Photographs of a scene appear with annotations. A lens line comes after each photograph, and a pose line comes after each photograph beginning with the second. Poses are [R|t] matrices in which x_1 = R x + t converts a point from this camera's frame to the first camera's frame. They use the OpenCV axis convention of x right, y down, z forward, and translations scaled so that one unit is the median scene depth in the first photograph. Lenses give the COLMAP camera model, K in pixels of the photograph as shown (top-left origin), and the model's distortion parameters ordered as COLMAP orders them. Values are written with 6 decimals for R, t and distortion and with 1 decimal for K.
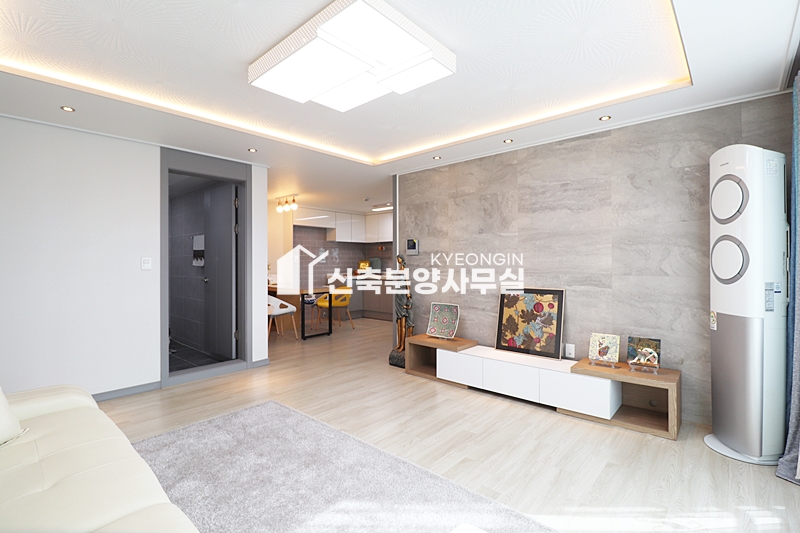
lens RADIAL K [[377.8, 0, 400.0], [0, 377.8, 266.5], [0, 0, 1]] dist [0.000289, 0.000025]
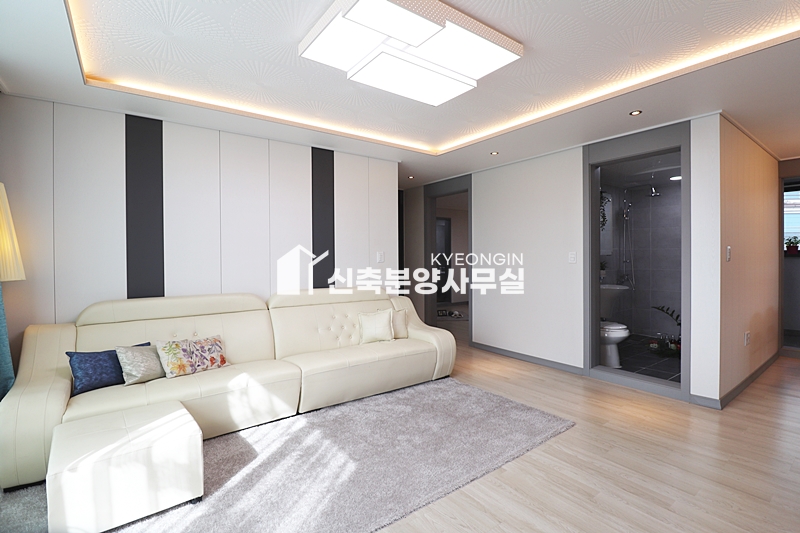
lens RADIAL K [[376.8, 0, 400.4], [0, 376.8, 258.1], [0, 0, 1]] dist [-0.000946, -0.000128]
pose [[-0.209957, 0.007327, -0.977683, 0.553467], [-0.000303, 0.999971, 0.007560, -0.014549], [0.977711, 0.001884, -0.209948, 0.800497]]
